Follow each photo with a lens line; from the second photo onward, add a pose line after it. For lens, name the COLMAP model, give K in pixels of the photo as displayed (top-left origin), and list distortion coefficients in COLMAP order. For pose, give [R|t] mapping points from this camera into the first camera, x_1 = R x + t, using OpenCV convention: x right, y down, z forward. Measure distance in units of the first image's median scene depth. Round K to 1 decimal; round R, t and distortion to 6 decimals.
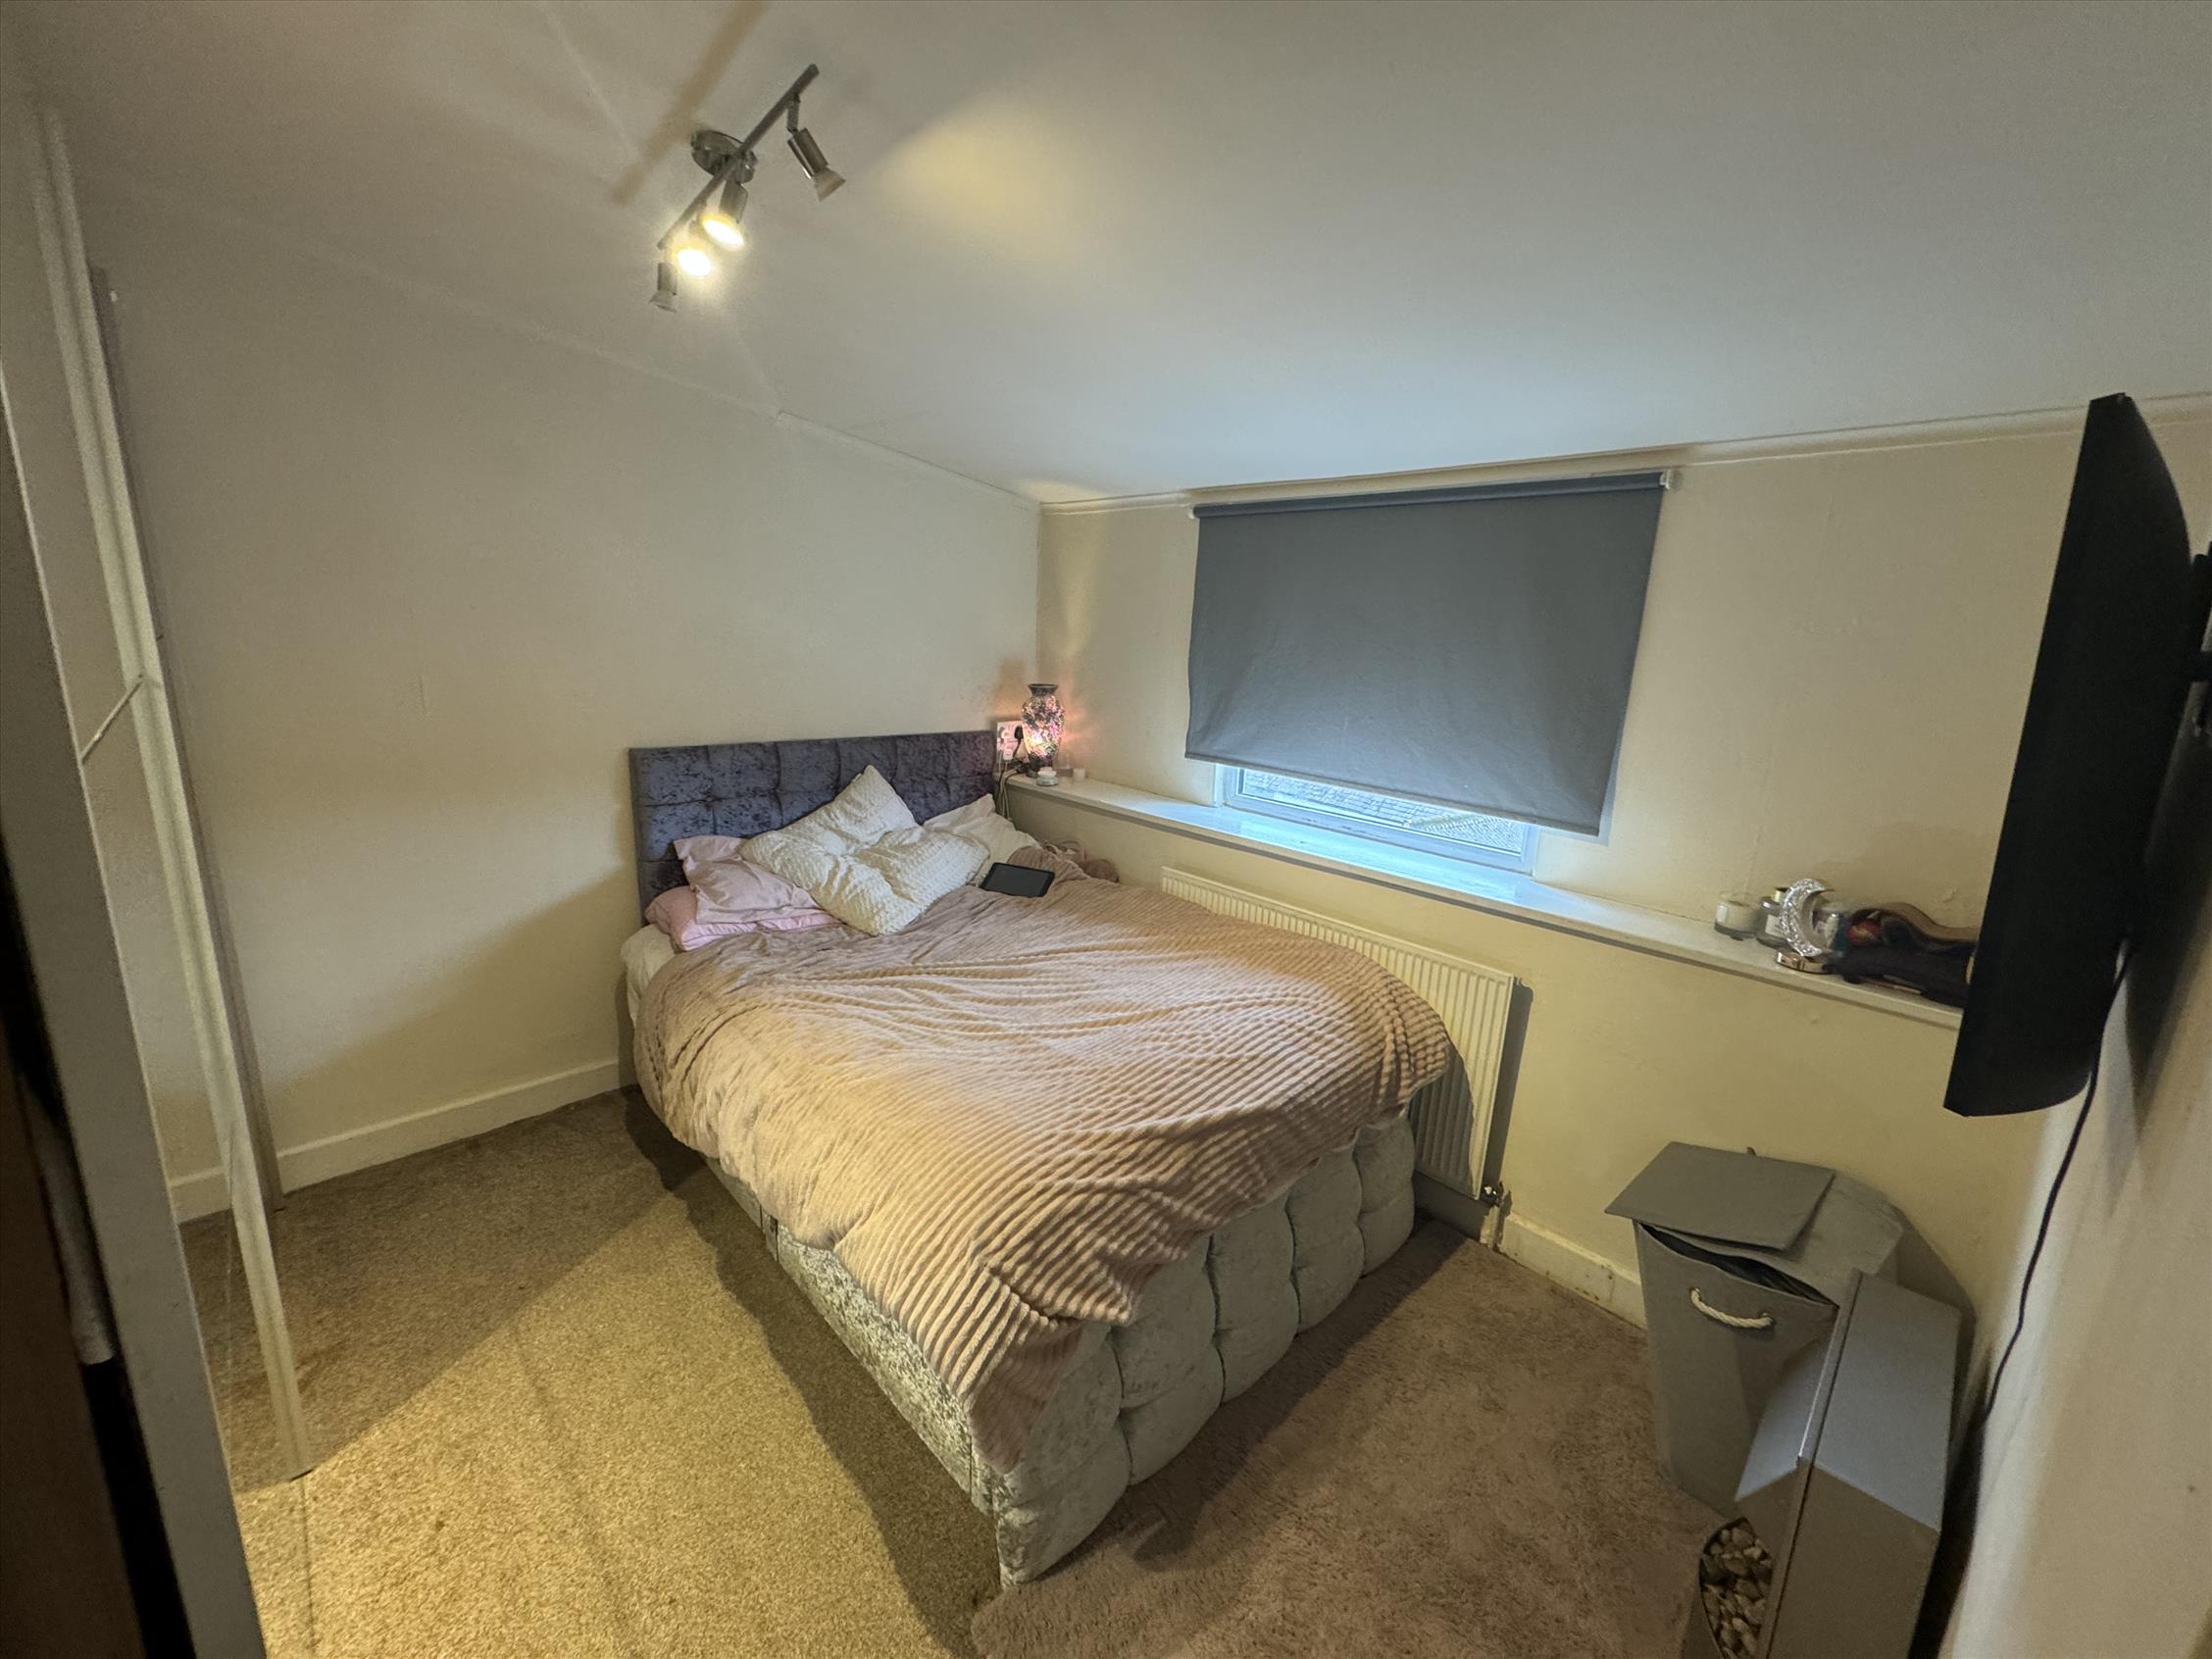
lens RADIAL K [[882.3, 0, 1103.3], [0, 882.3, 830.9], [0, 0, 1]] dist [-0.001713, 0.000459]
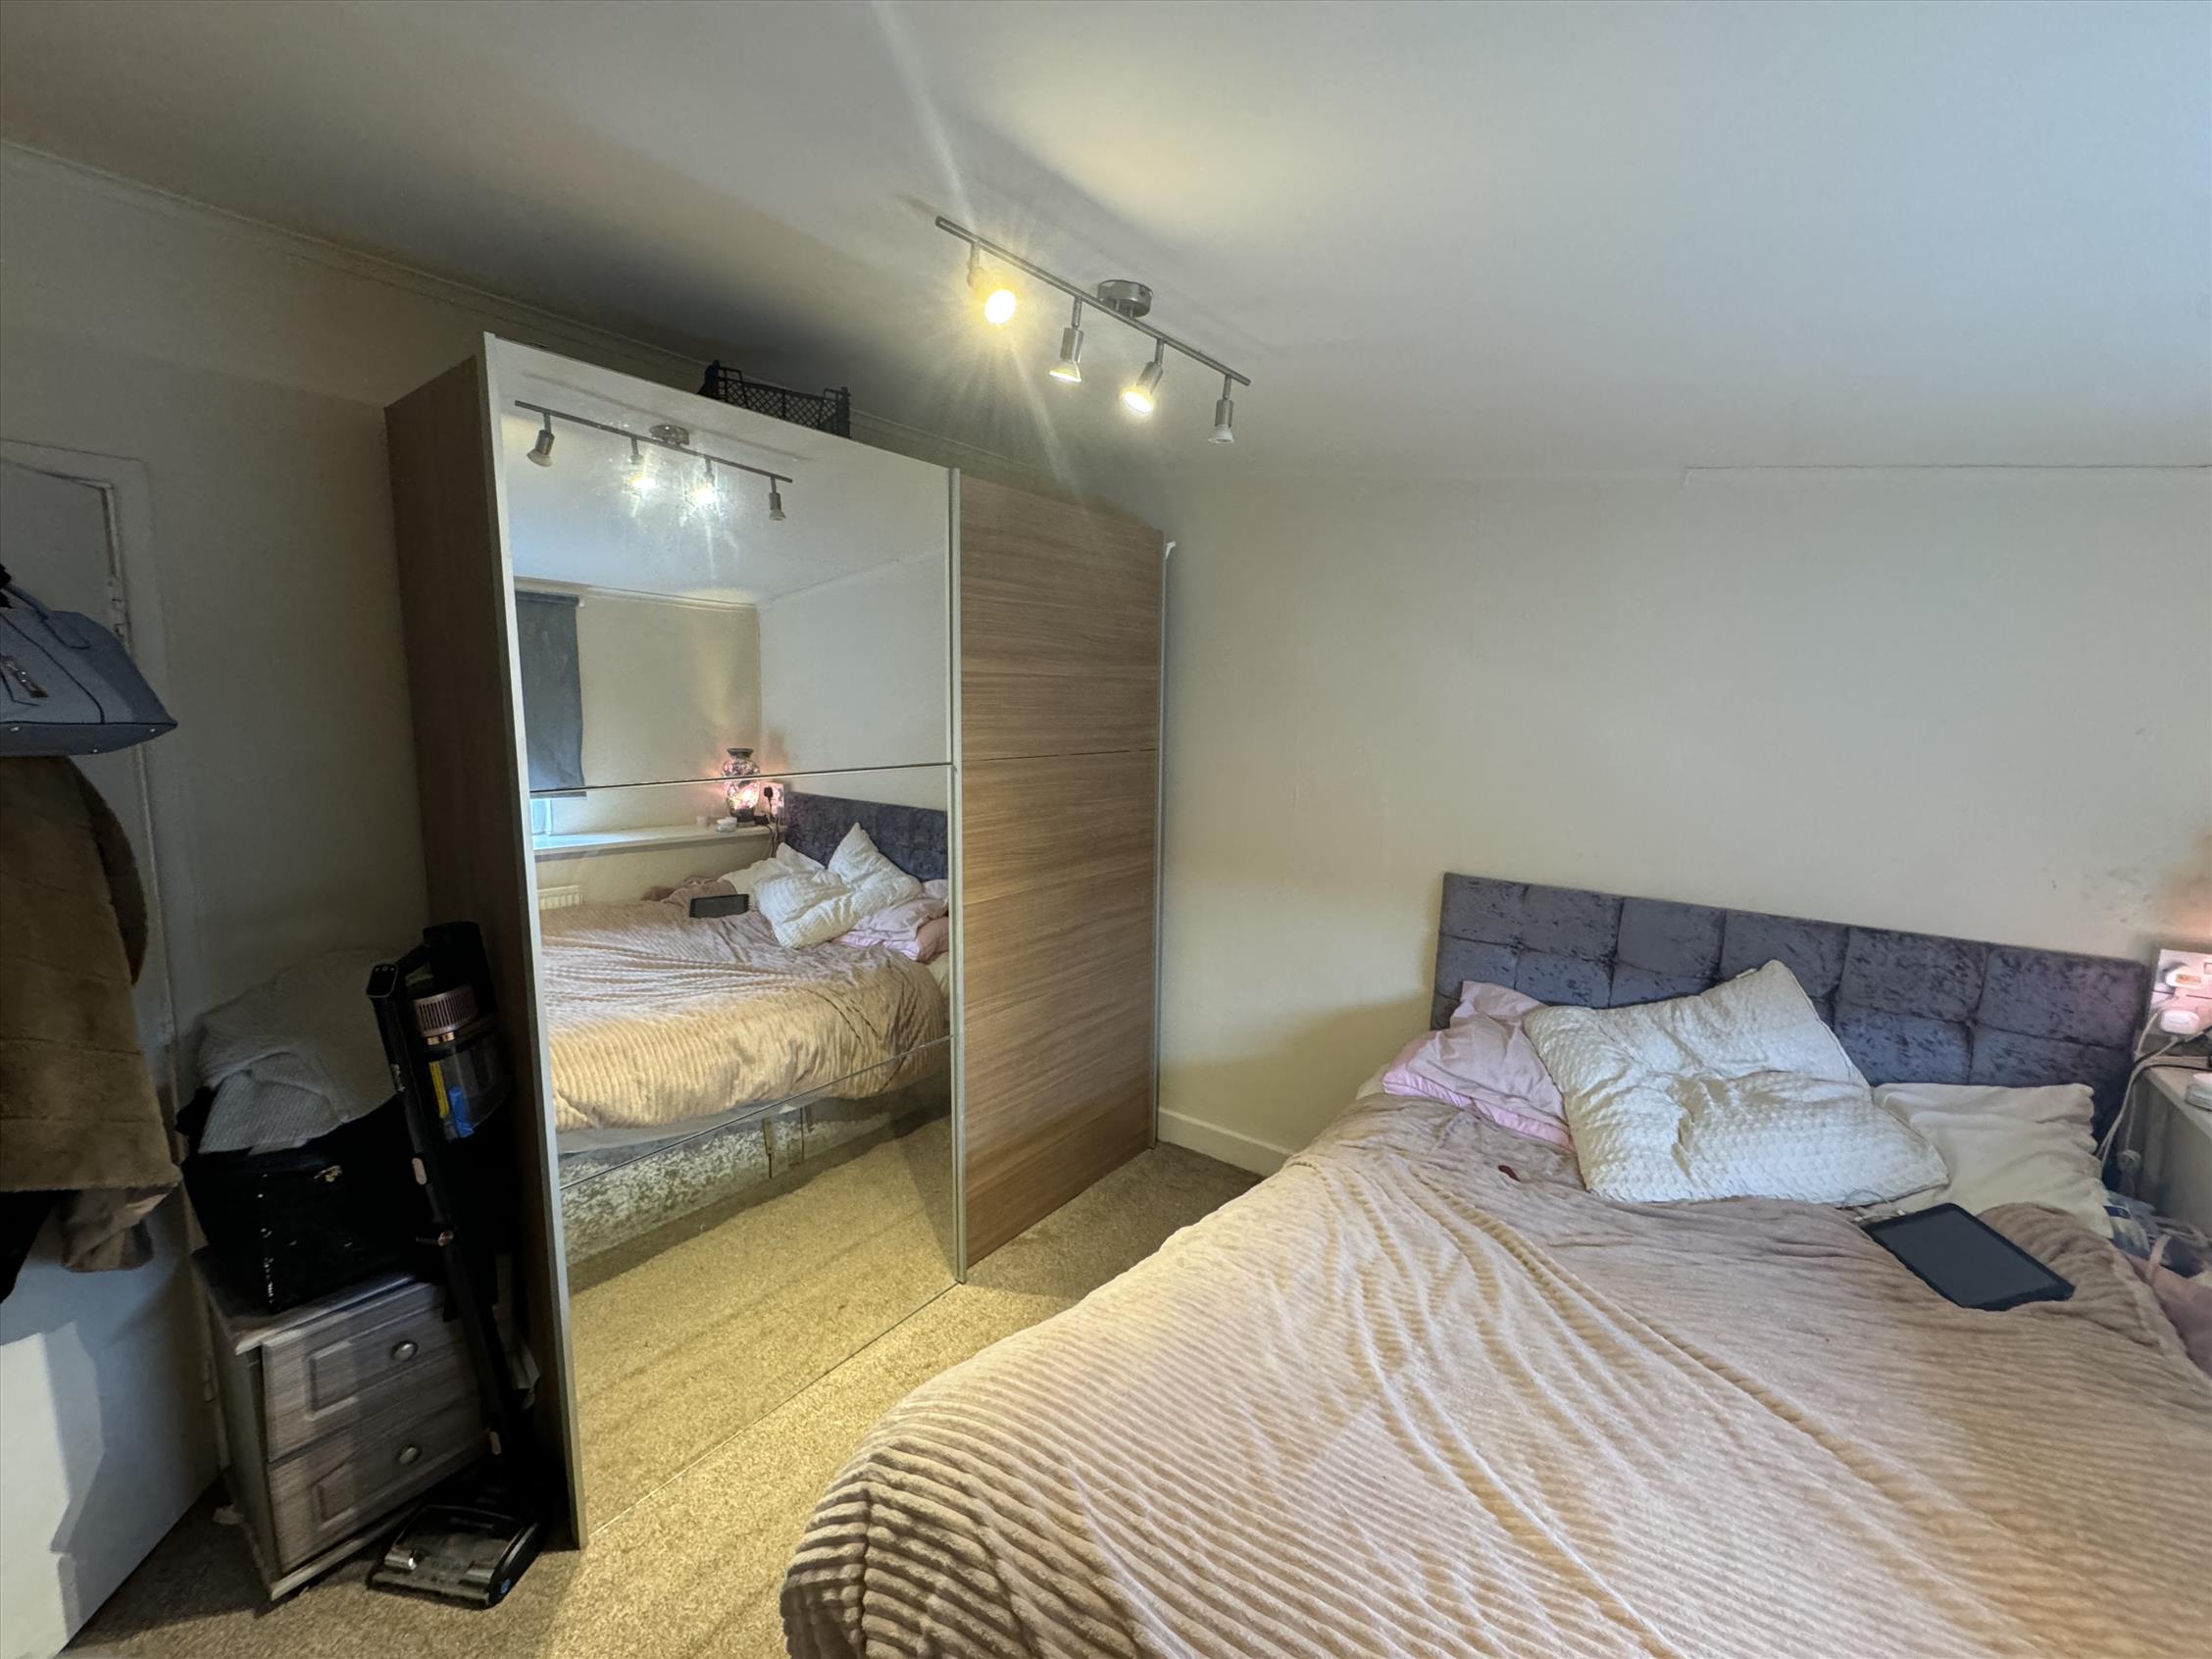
lens RADIAL K [[882.3, 0, 1103.3], [0, 882.3, 830.9], [0, 0, 1]] dist [-0.001713, 0.000459]
pose [[0.158246, 0.091502, -0.983151, 0.326716], [-0.237096, 0.970087, 0.052124, -0.096924], [0.958511, 0.224853, 0.175207, 0.459178]]
